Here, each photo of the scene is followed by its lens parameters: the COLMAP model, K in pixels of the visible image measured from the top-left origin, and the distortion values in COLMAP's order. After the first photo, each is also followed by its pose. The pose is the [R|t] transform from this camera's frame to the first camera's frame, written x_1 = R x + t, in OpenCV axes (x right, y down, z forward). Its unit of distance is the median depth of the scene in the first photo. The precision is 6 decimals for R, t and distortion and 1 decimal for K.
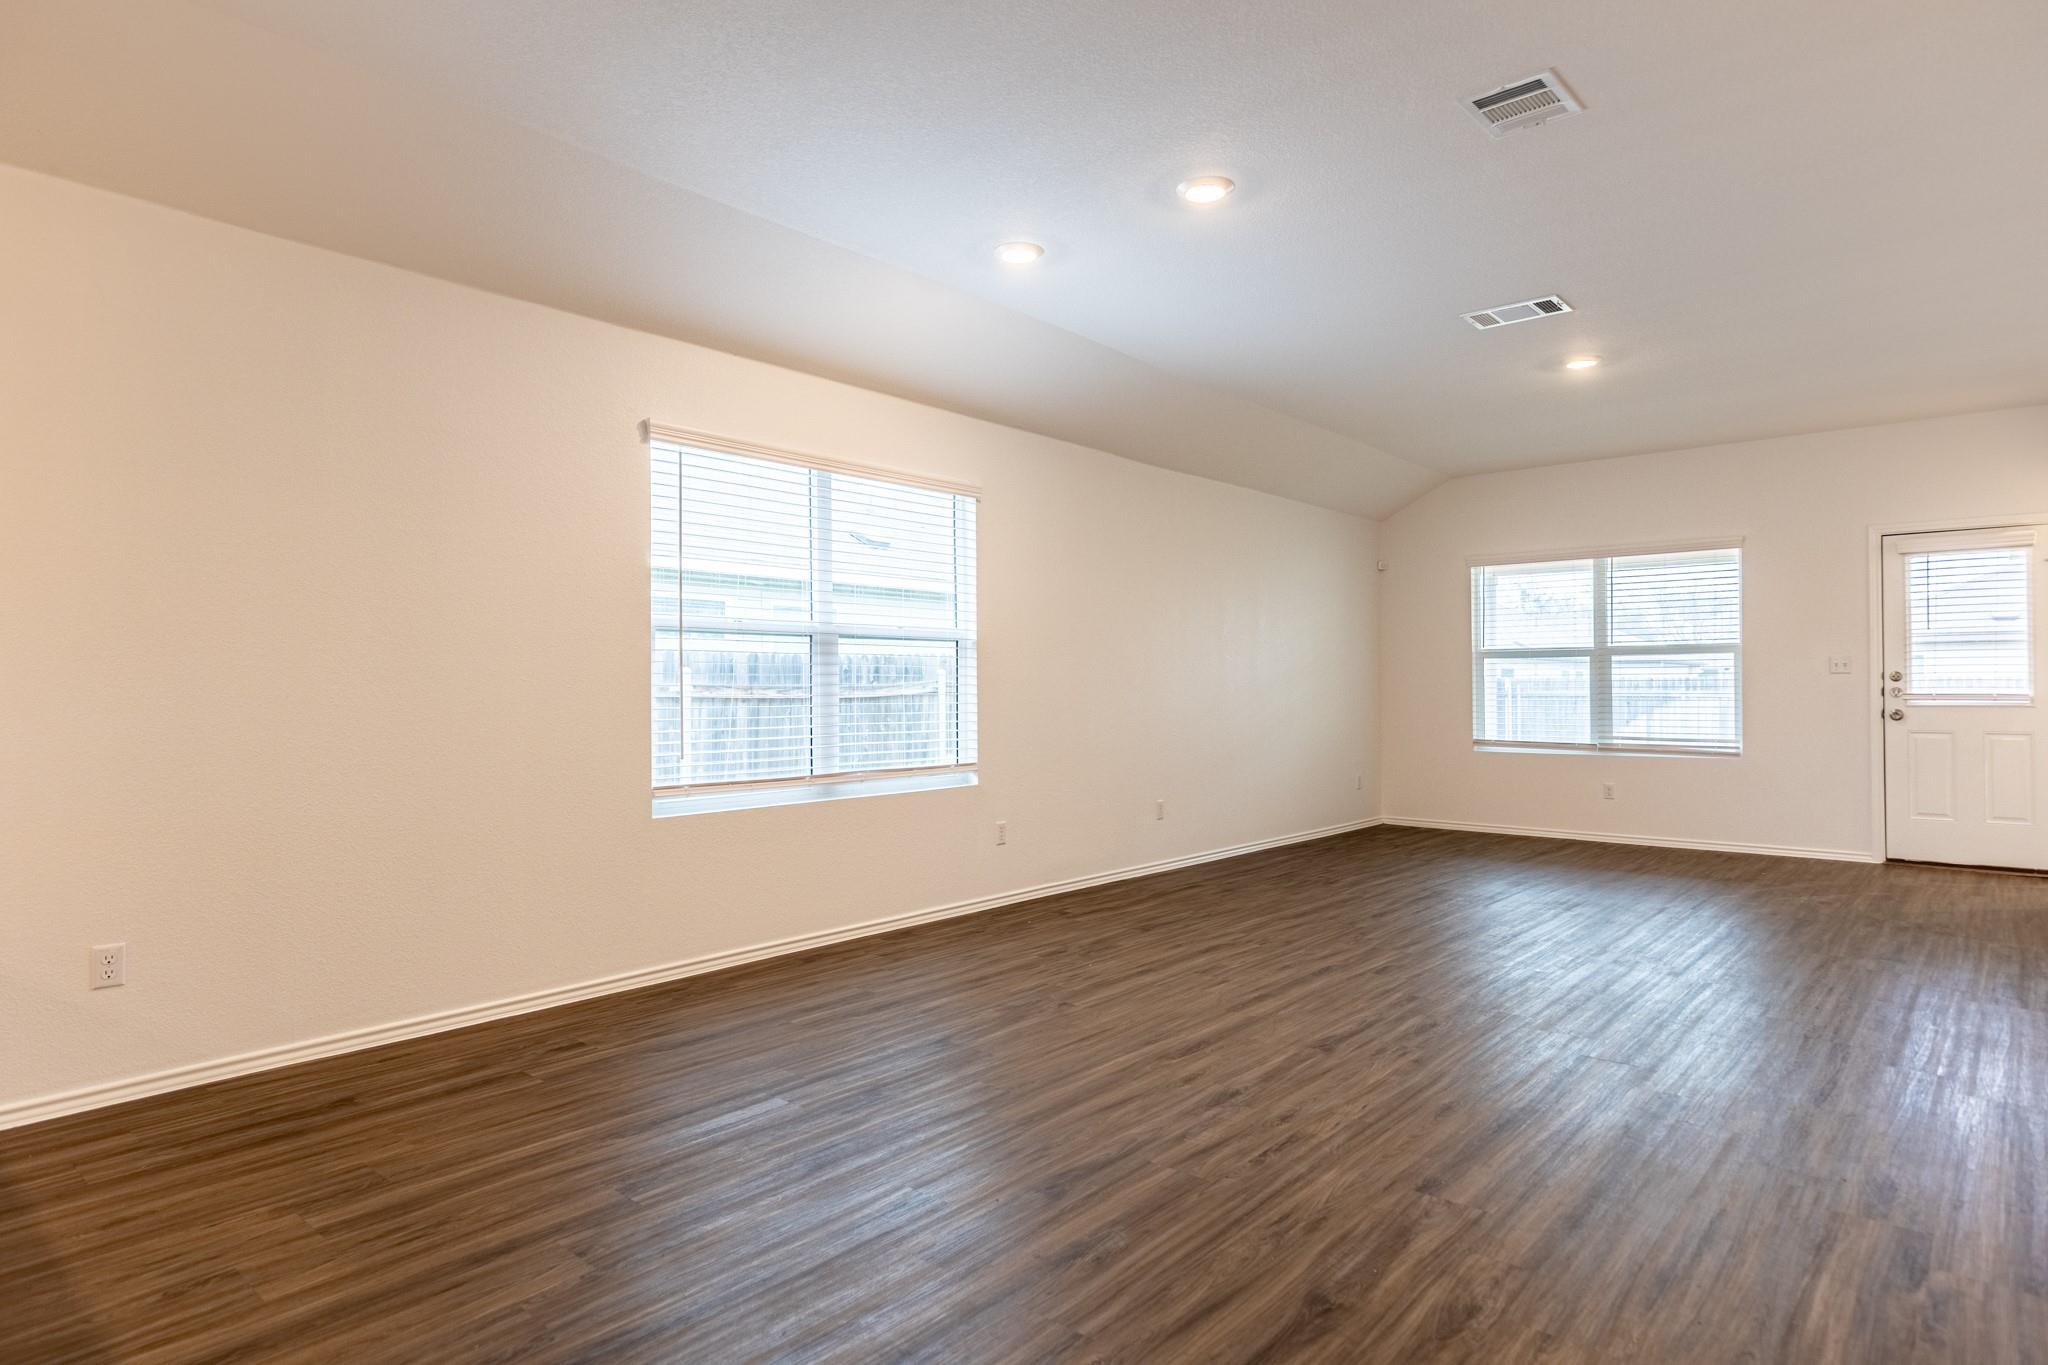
lens RADIAL K [[1126.1, 0, 1020.6], [0, 1126.1, 677.4], [0, 0, 1]] dist [-0.004700, 0.002985]
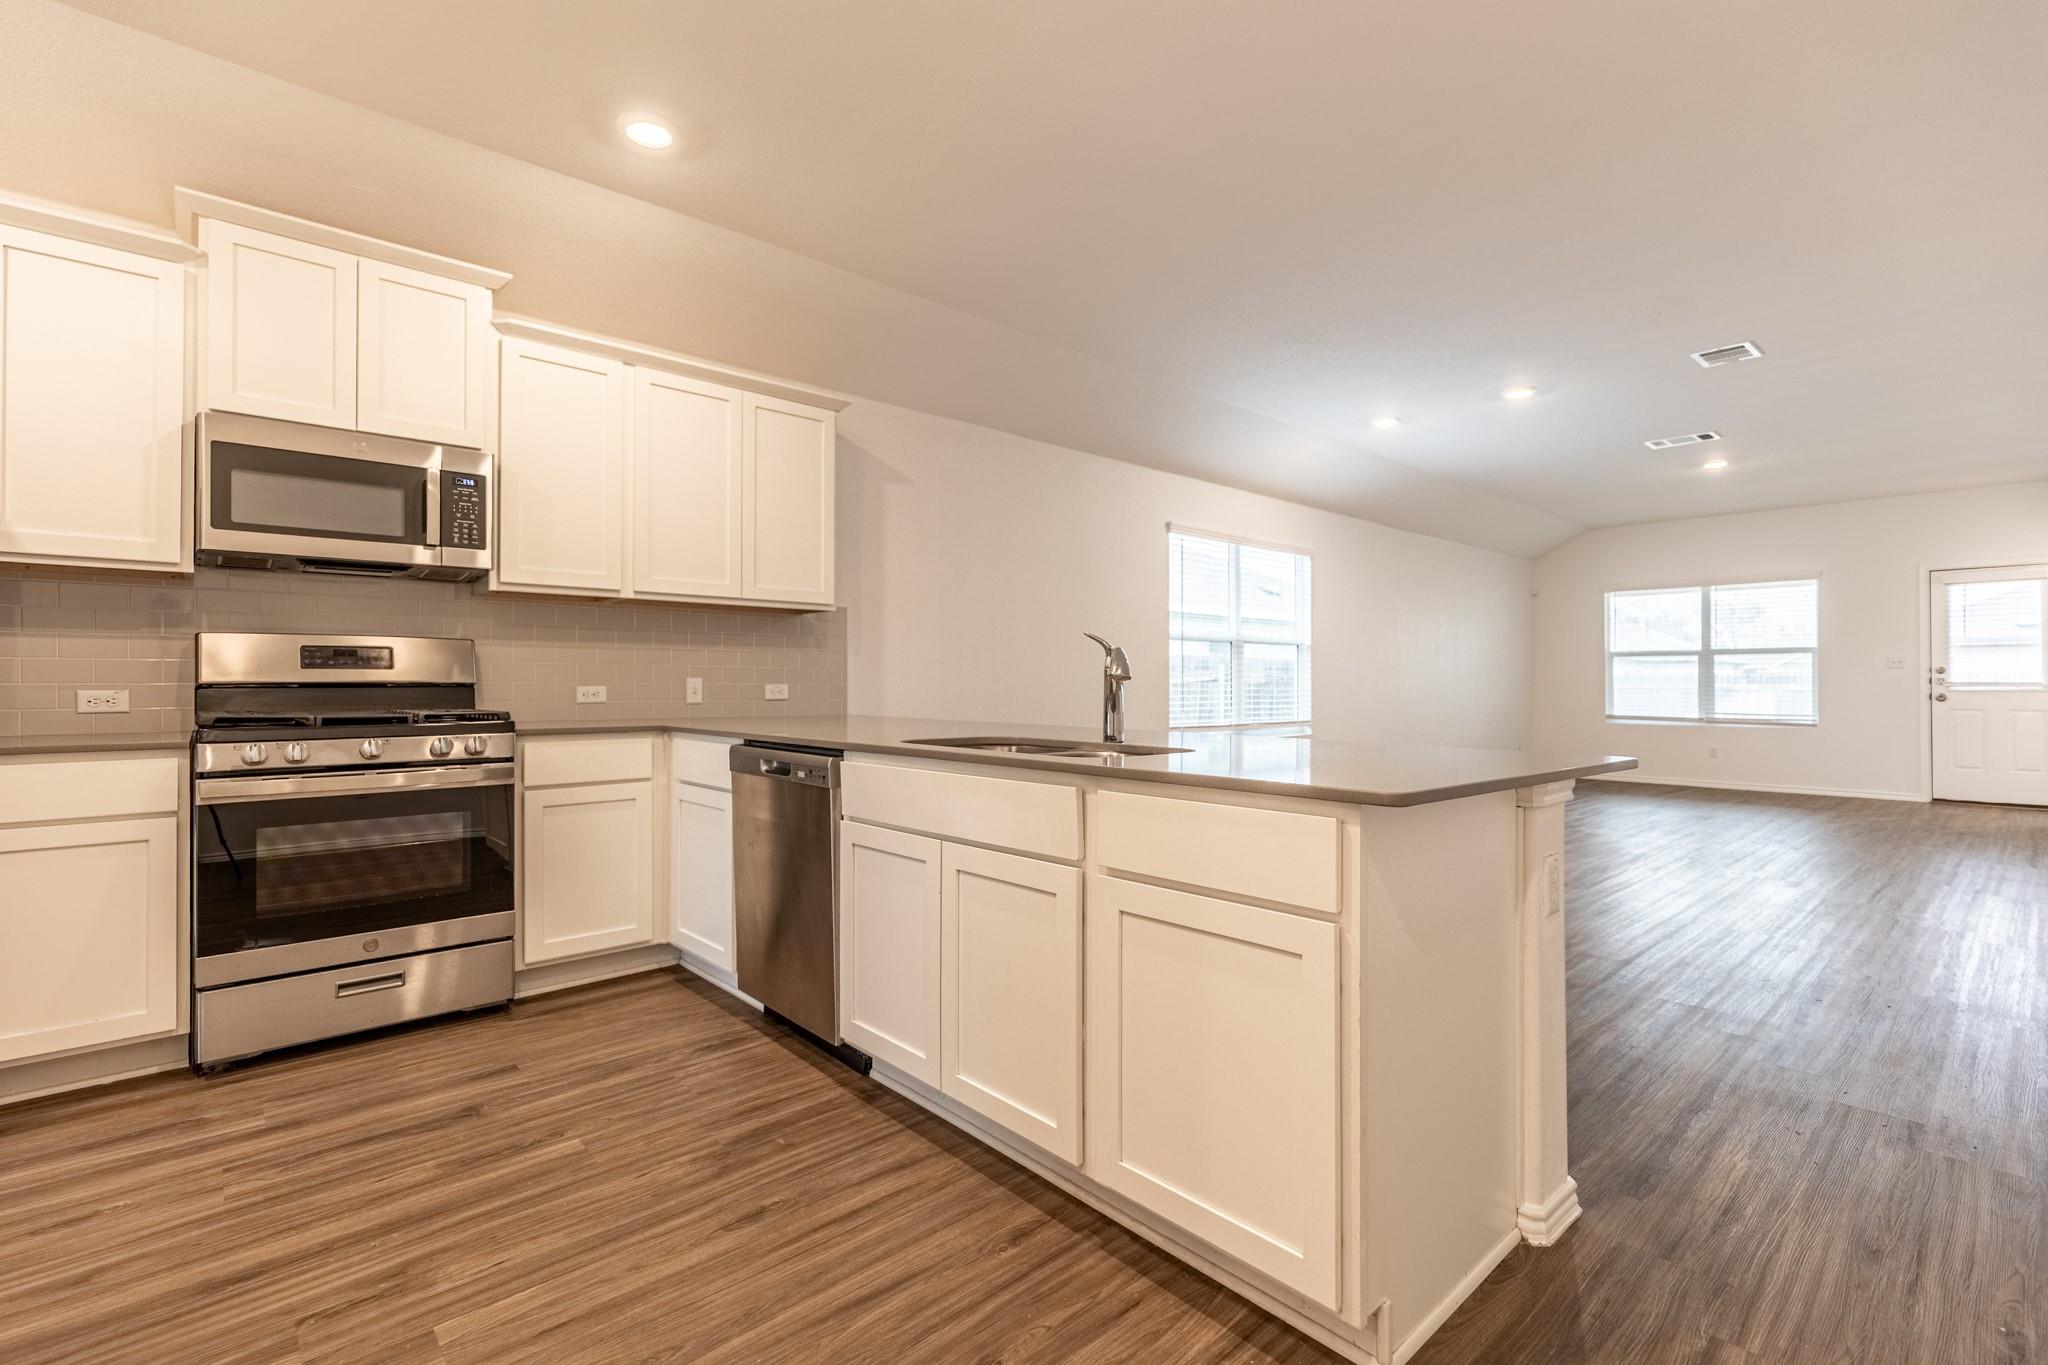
lens RADIAL K [[912.4, 0, 1037.0], [0, 912.4, 673.3], [0, 0, 1]] dist [0.005839, -0.002122]
pose [[0.994030, 0.003121, -0.109060, -0.234805], [-0.003283, 0.999994, -0.001299, 0.008686], [0.109055, 0.001649, 0.994034, -0.280746]]
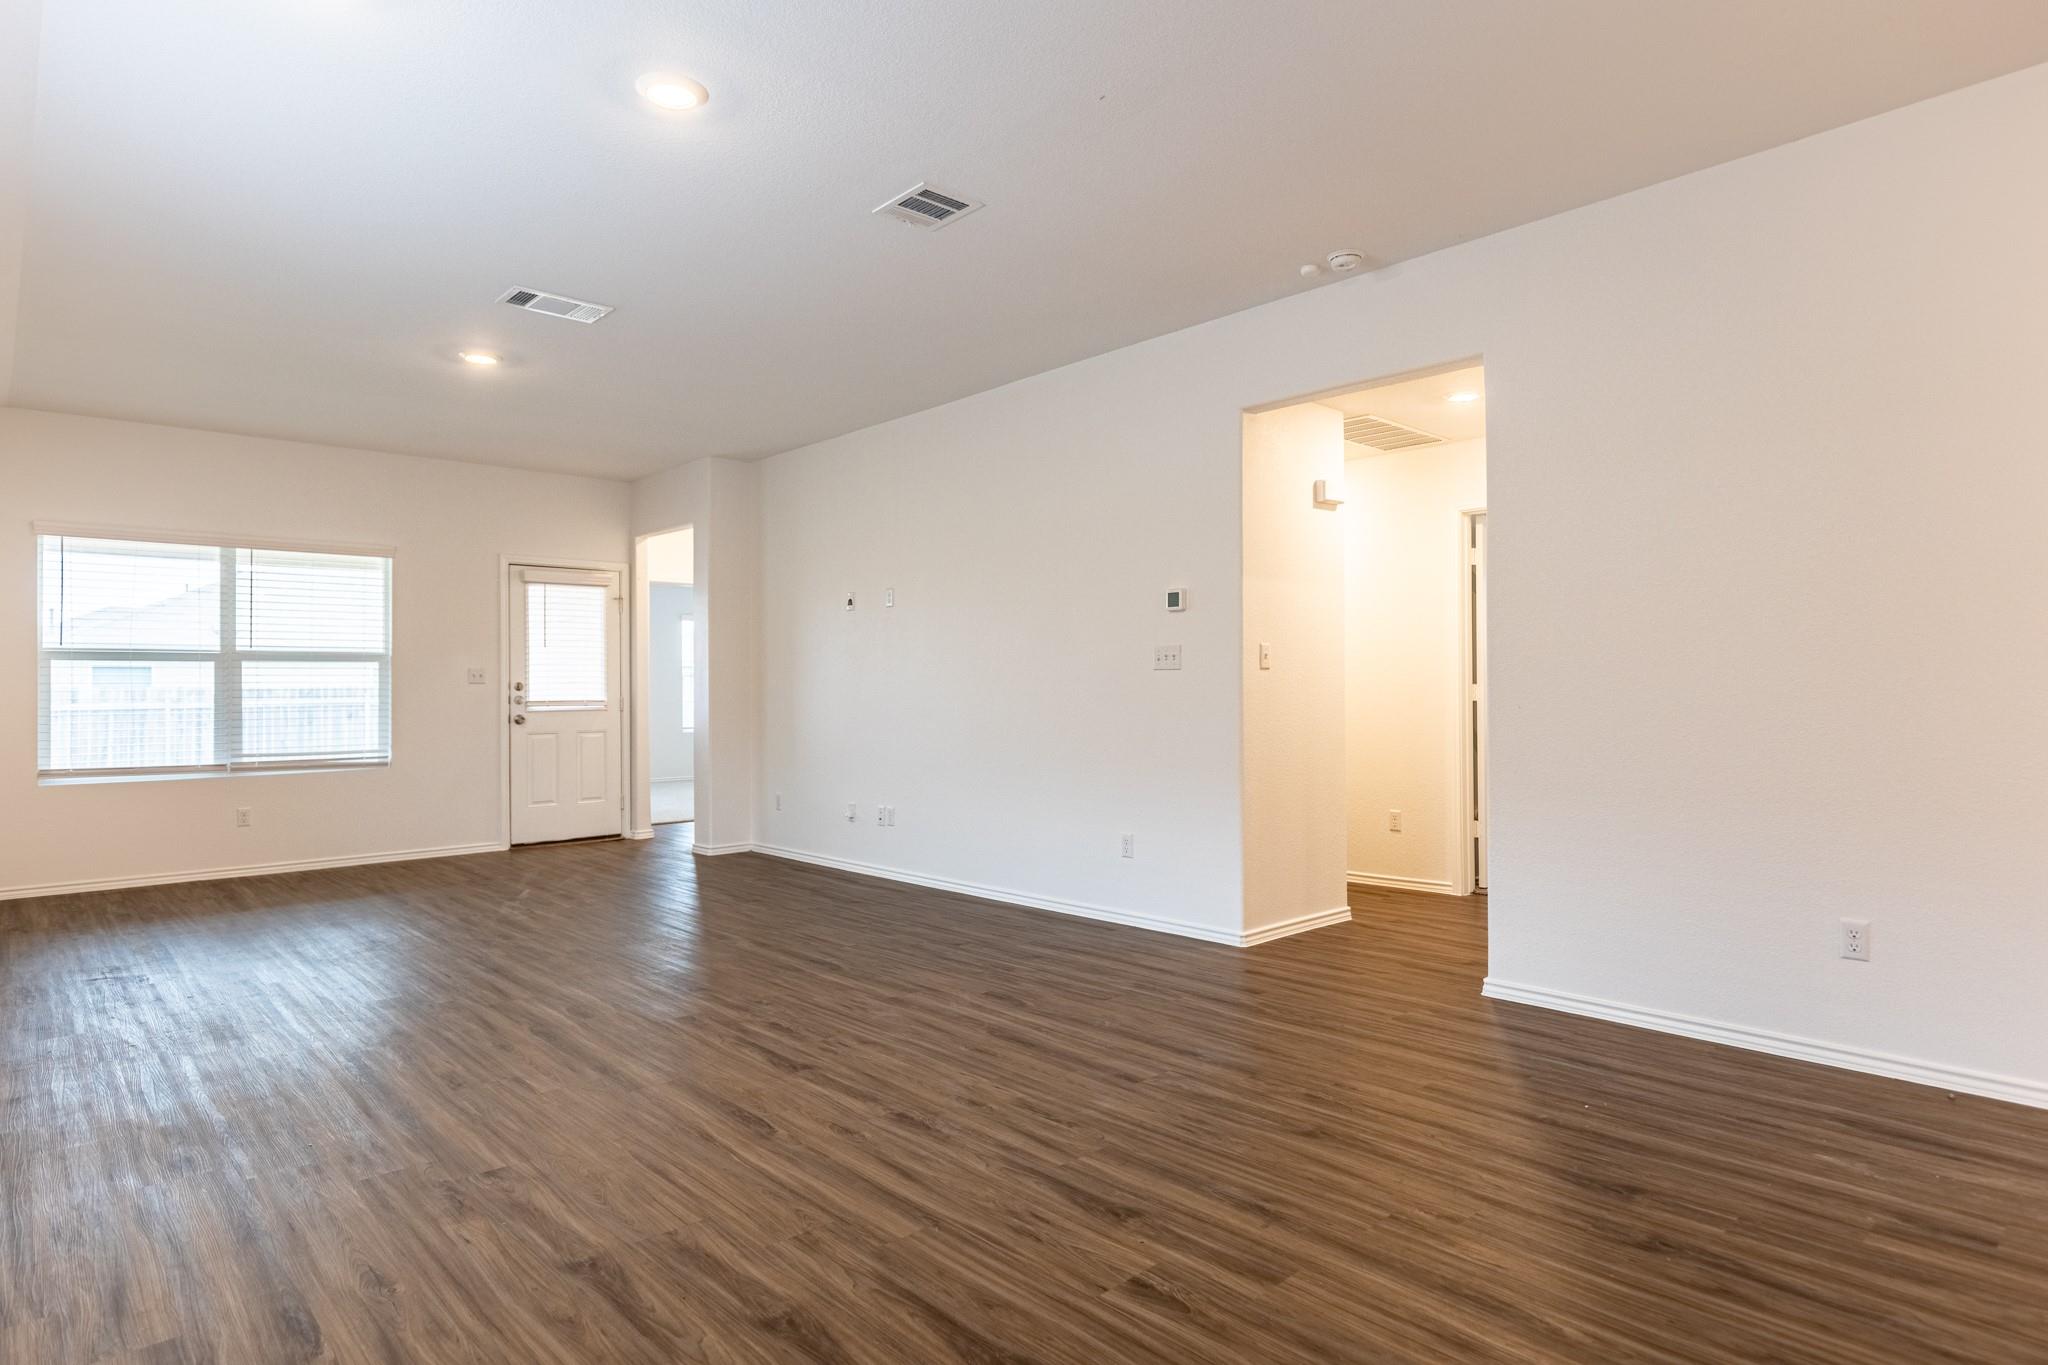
lens RADIAL K [[1126.1, 0, 1054.7], [0, 1126.1, 681.2], [0, 0, 1]] dist [-0.004700, 0.002985]
pose [[0.097052, 0.010569, 0.995223, -0.335182], [-0.001236, 0.999944, -0.010498, 0.005424], [-0.995279, -0.000212, 0.097059, 0.348514]]
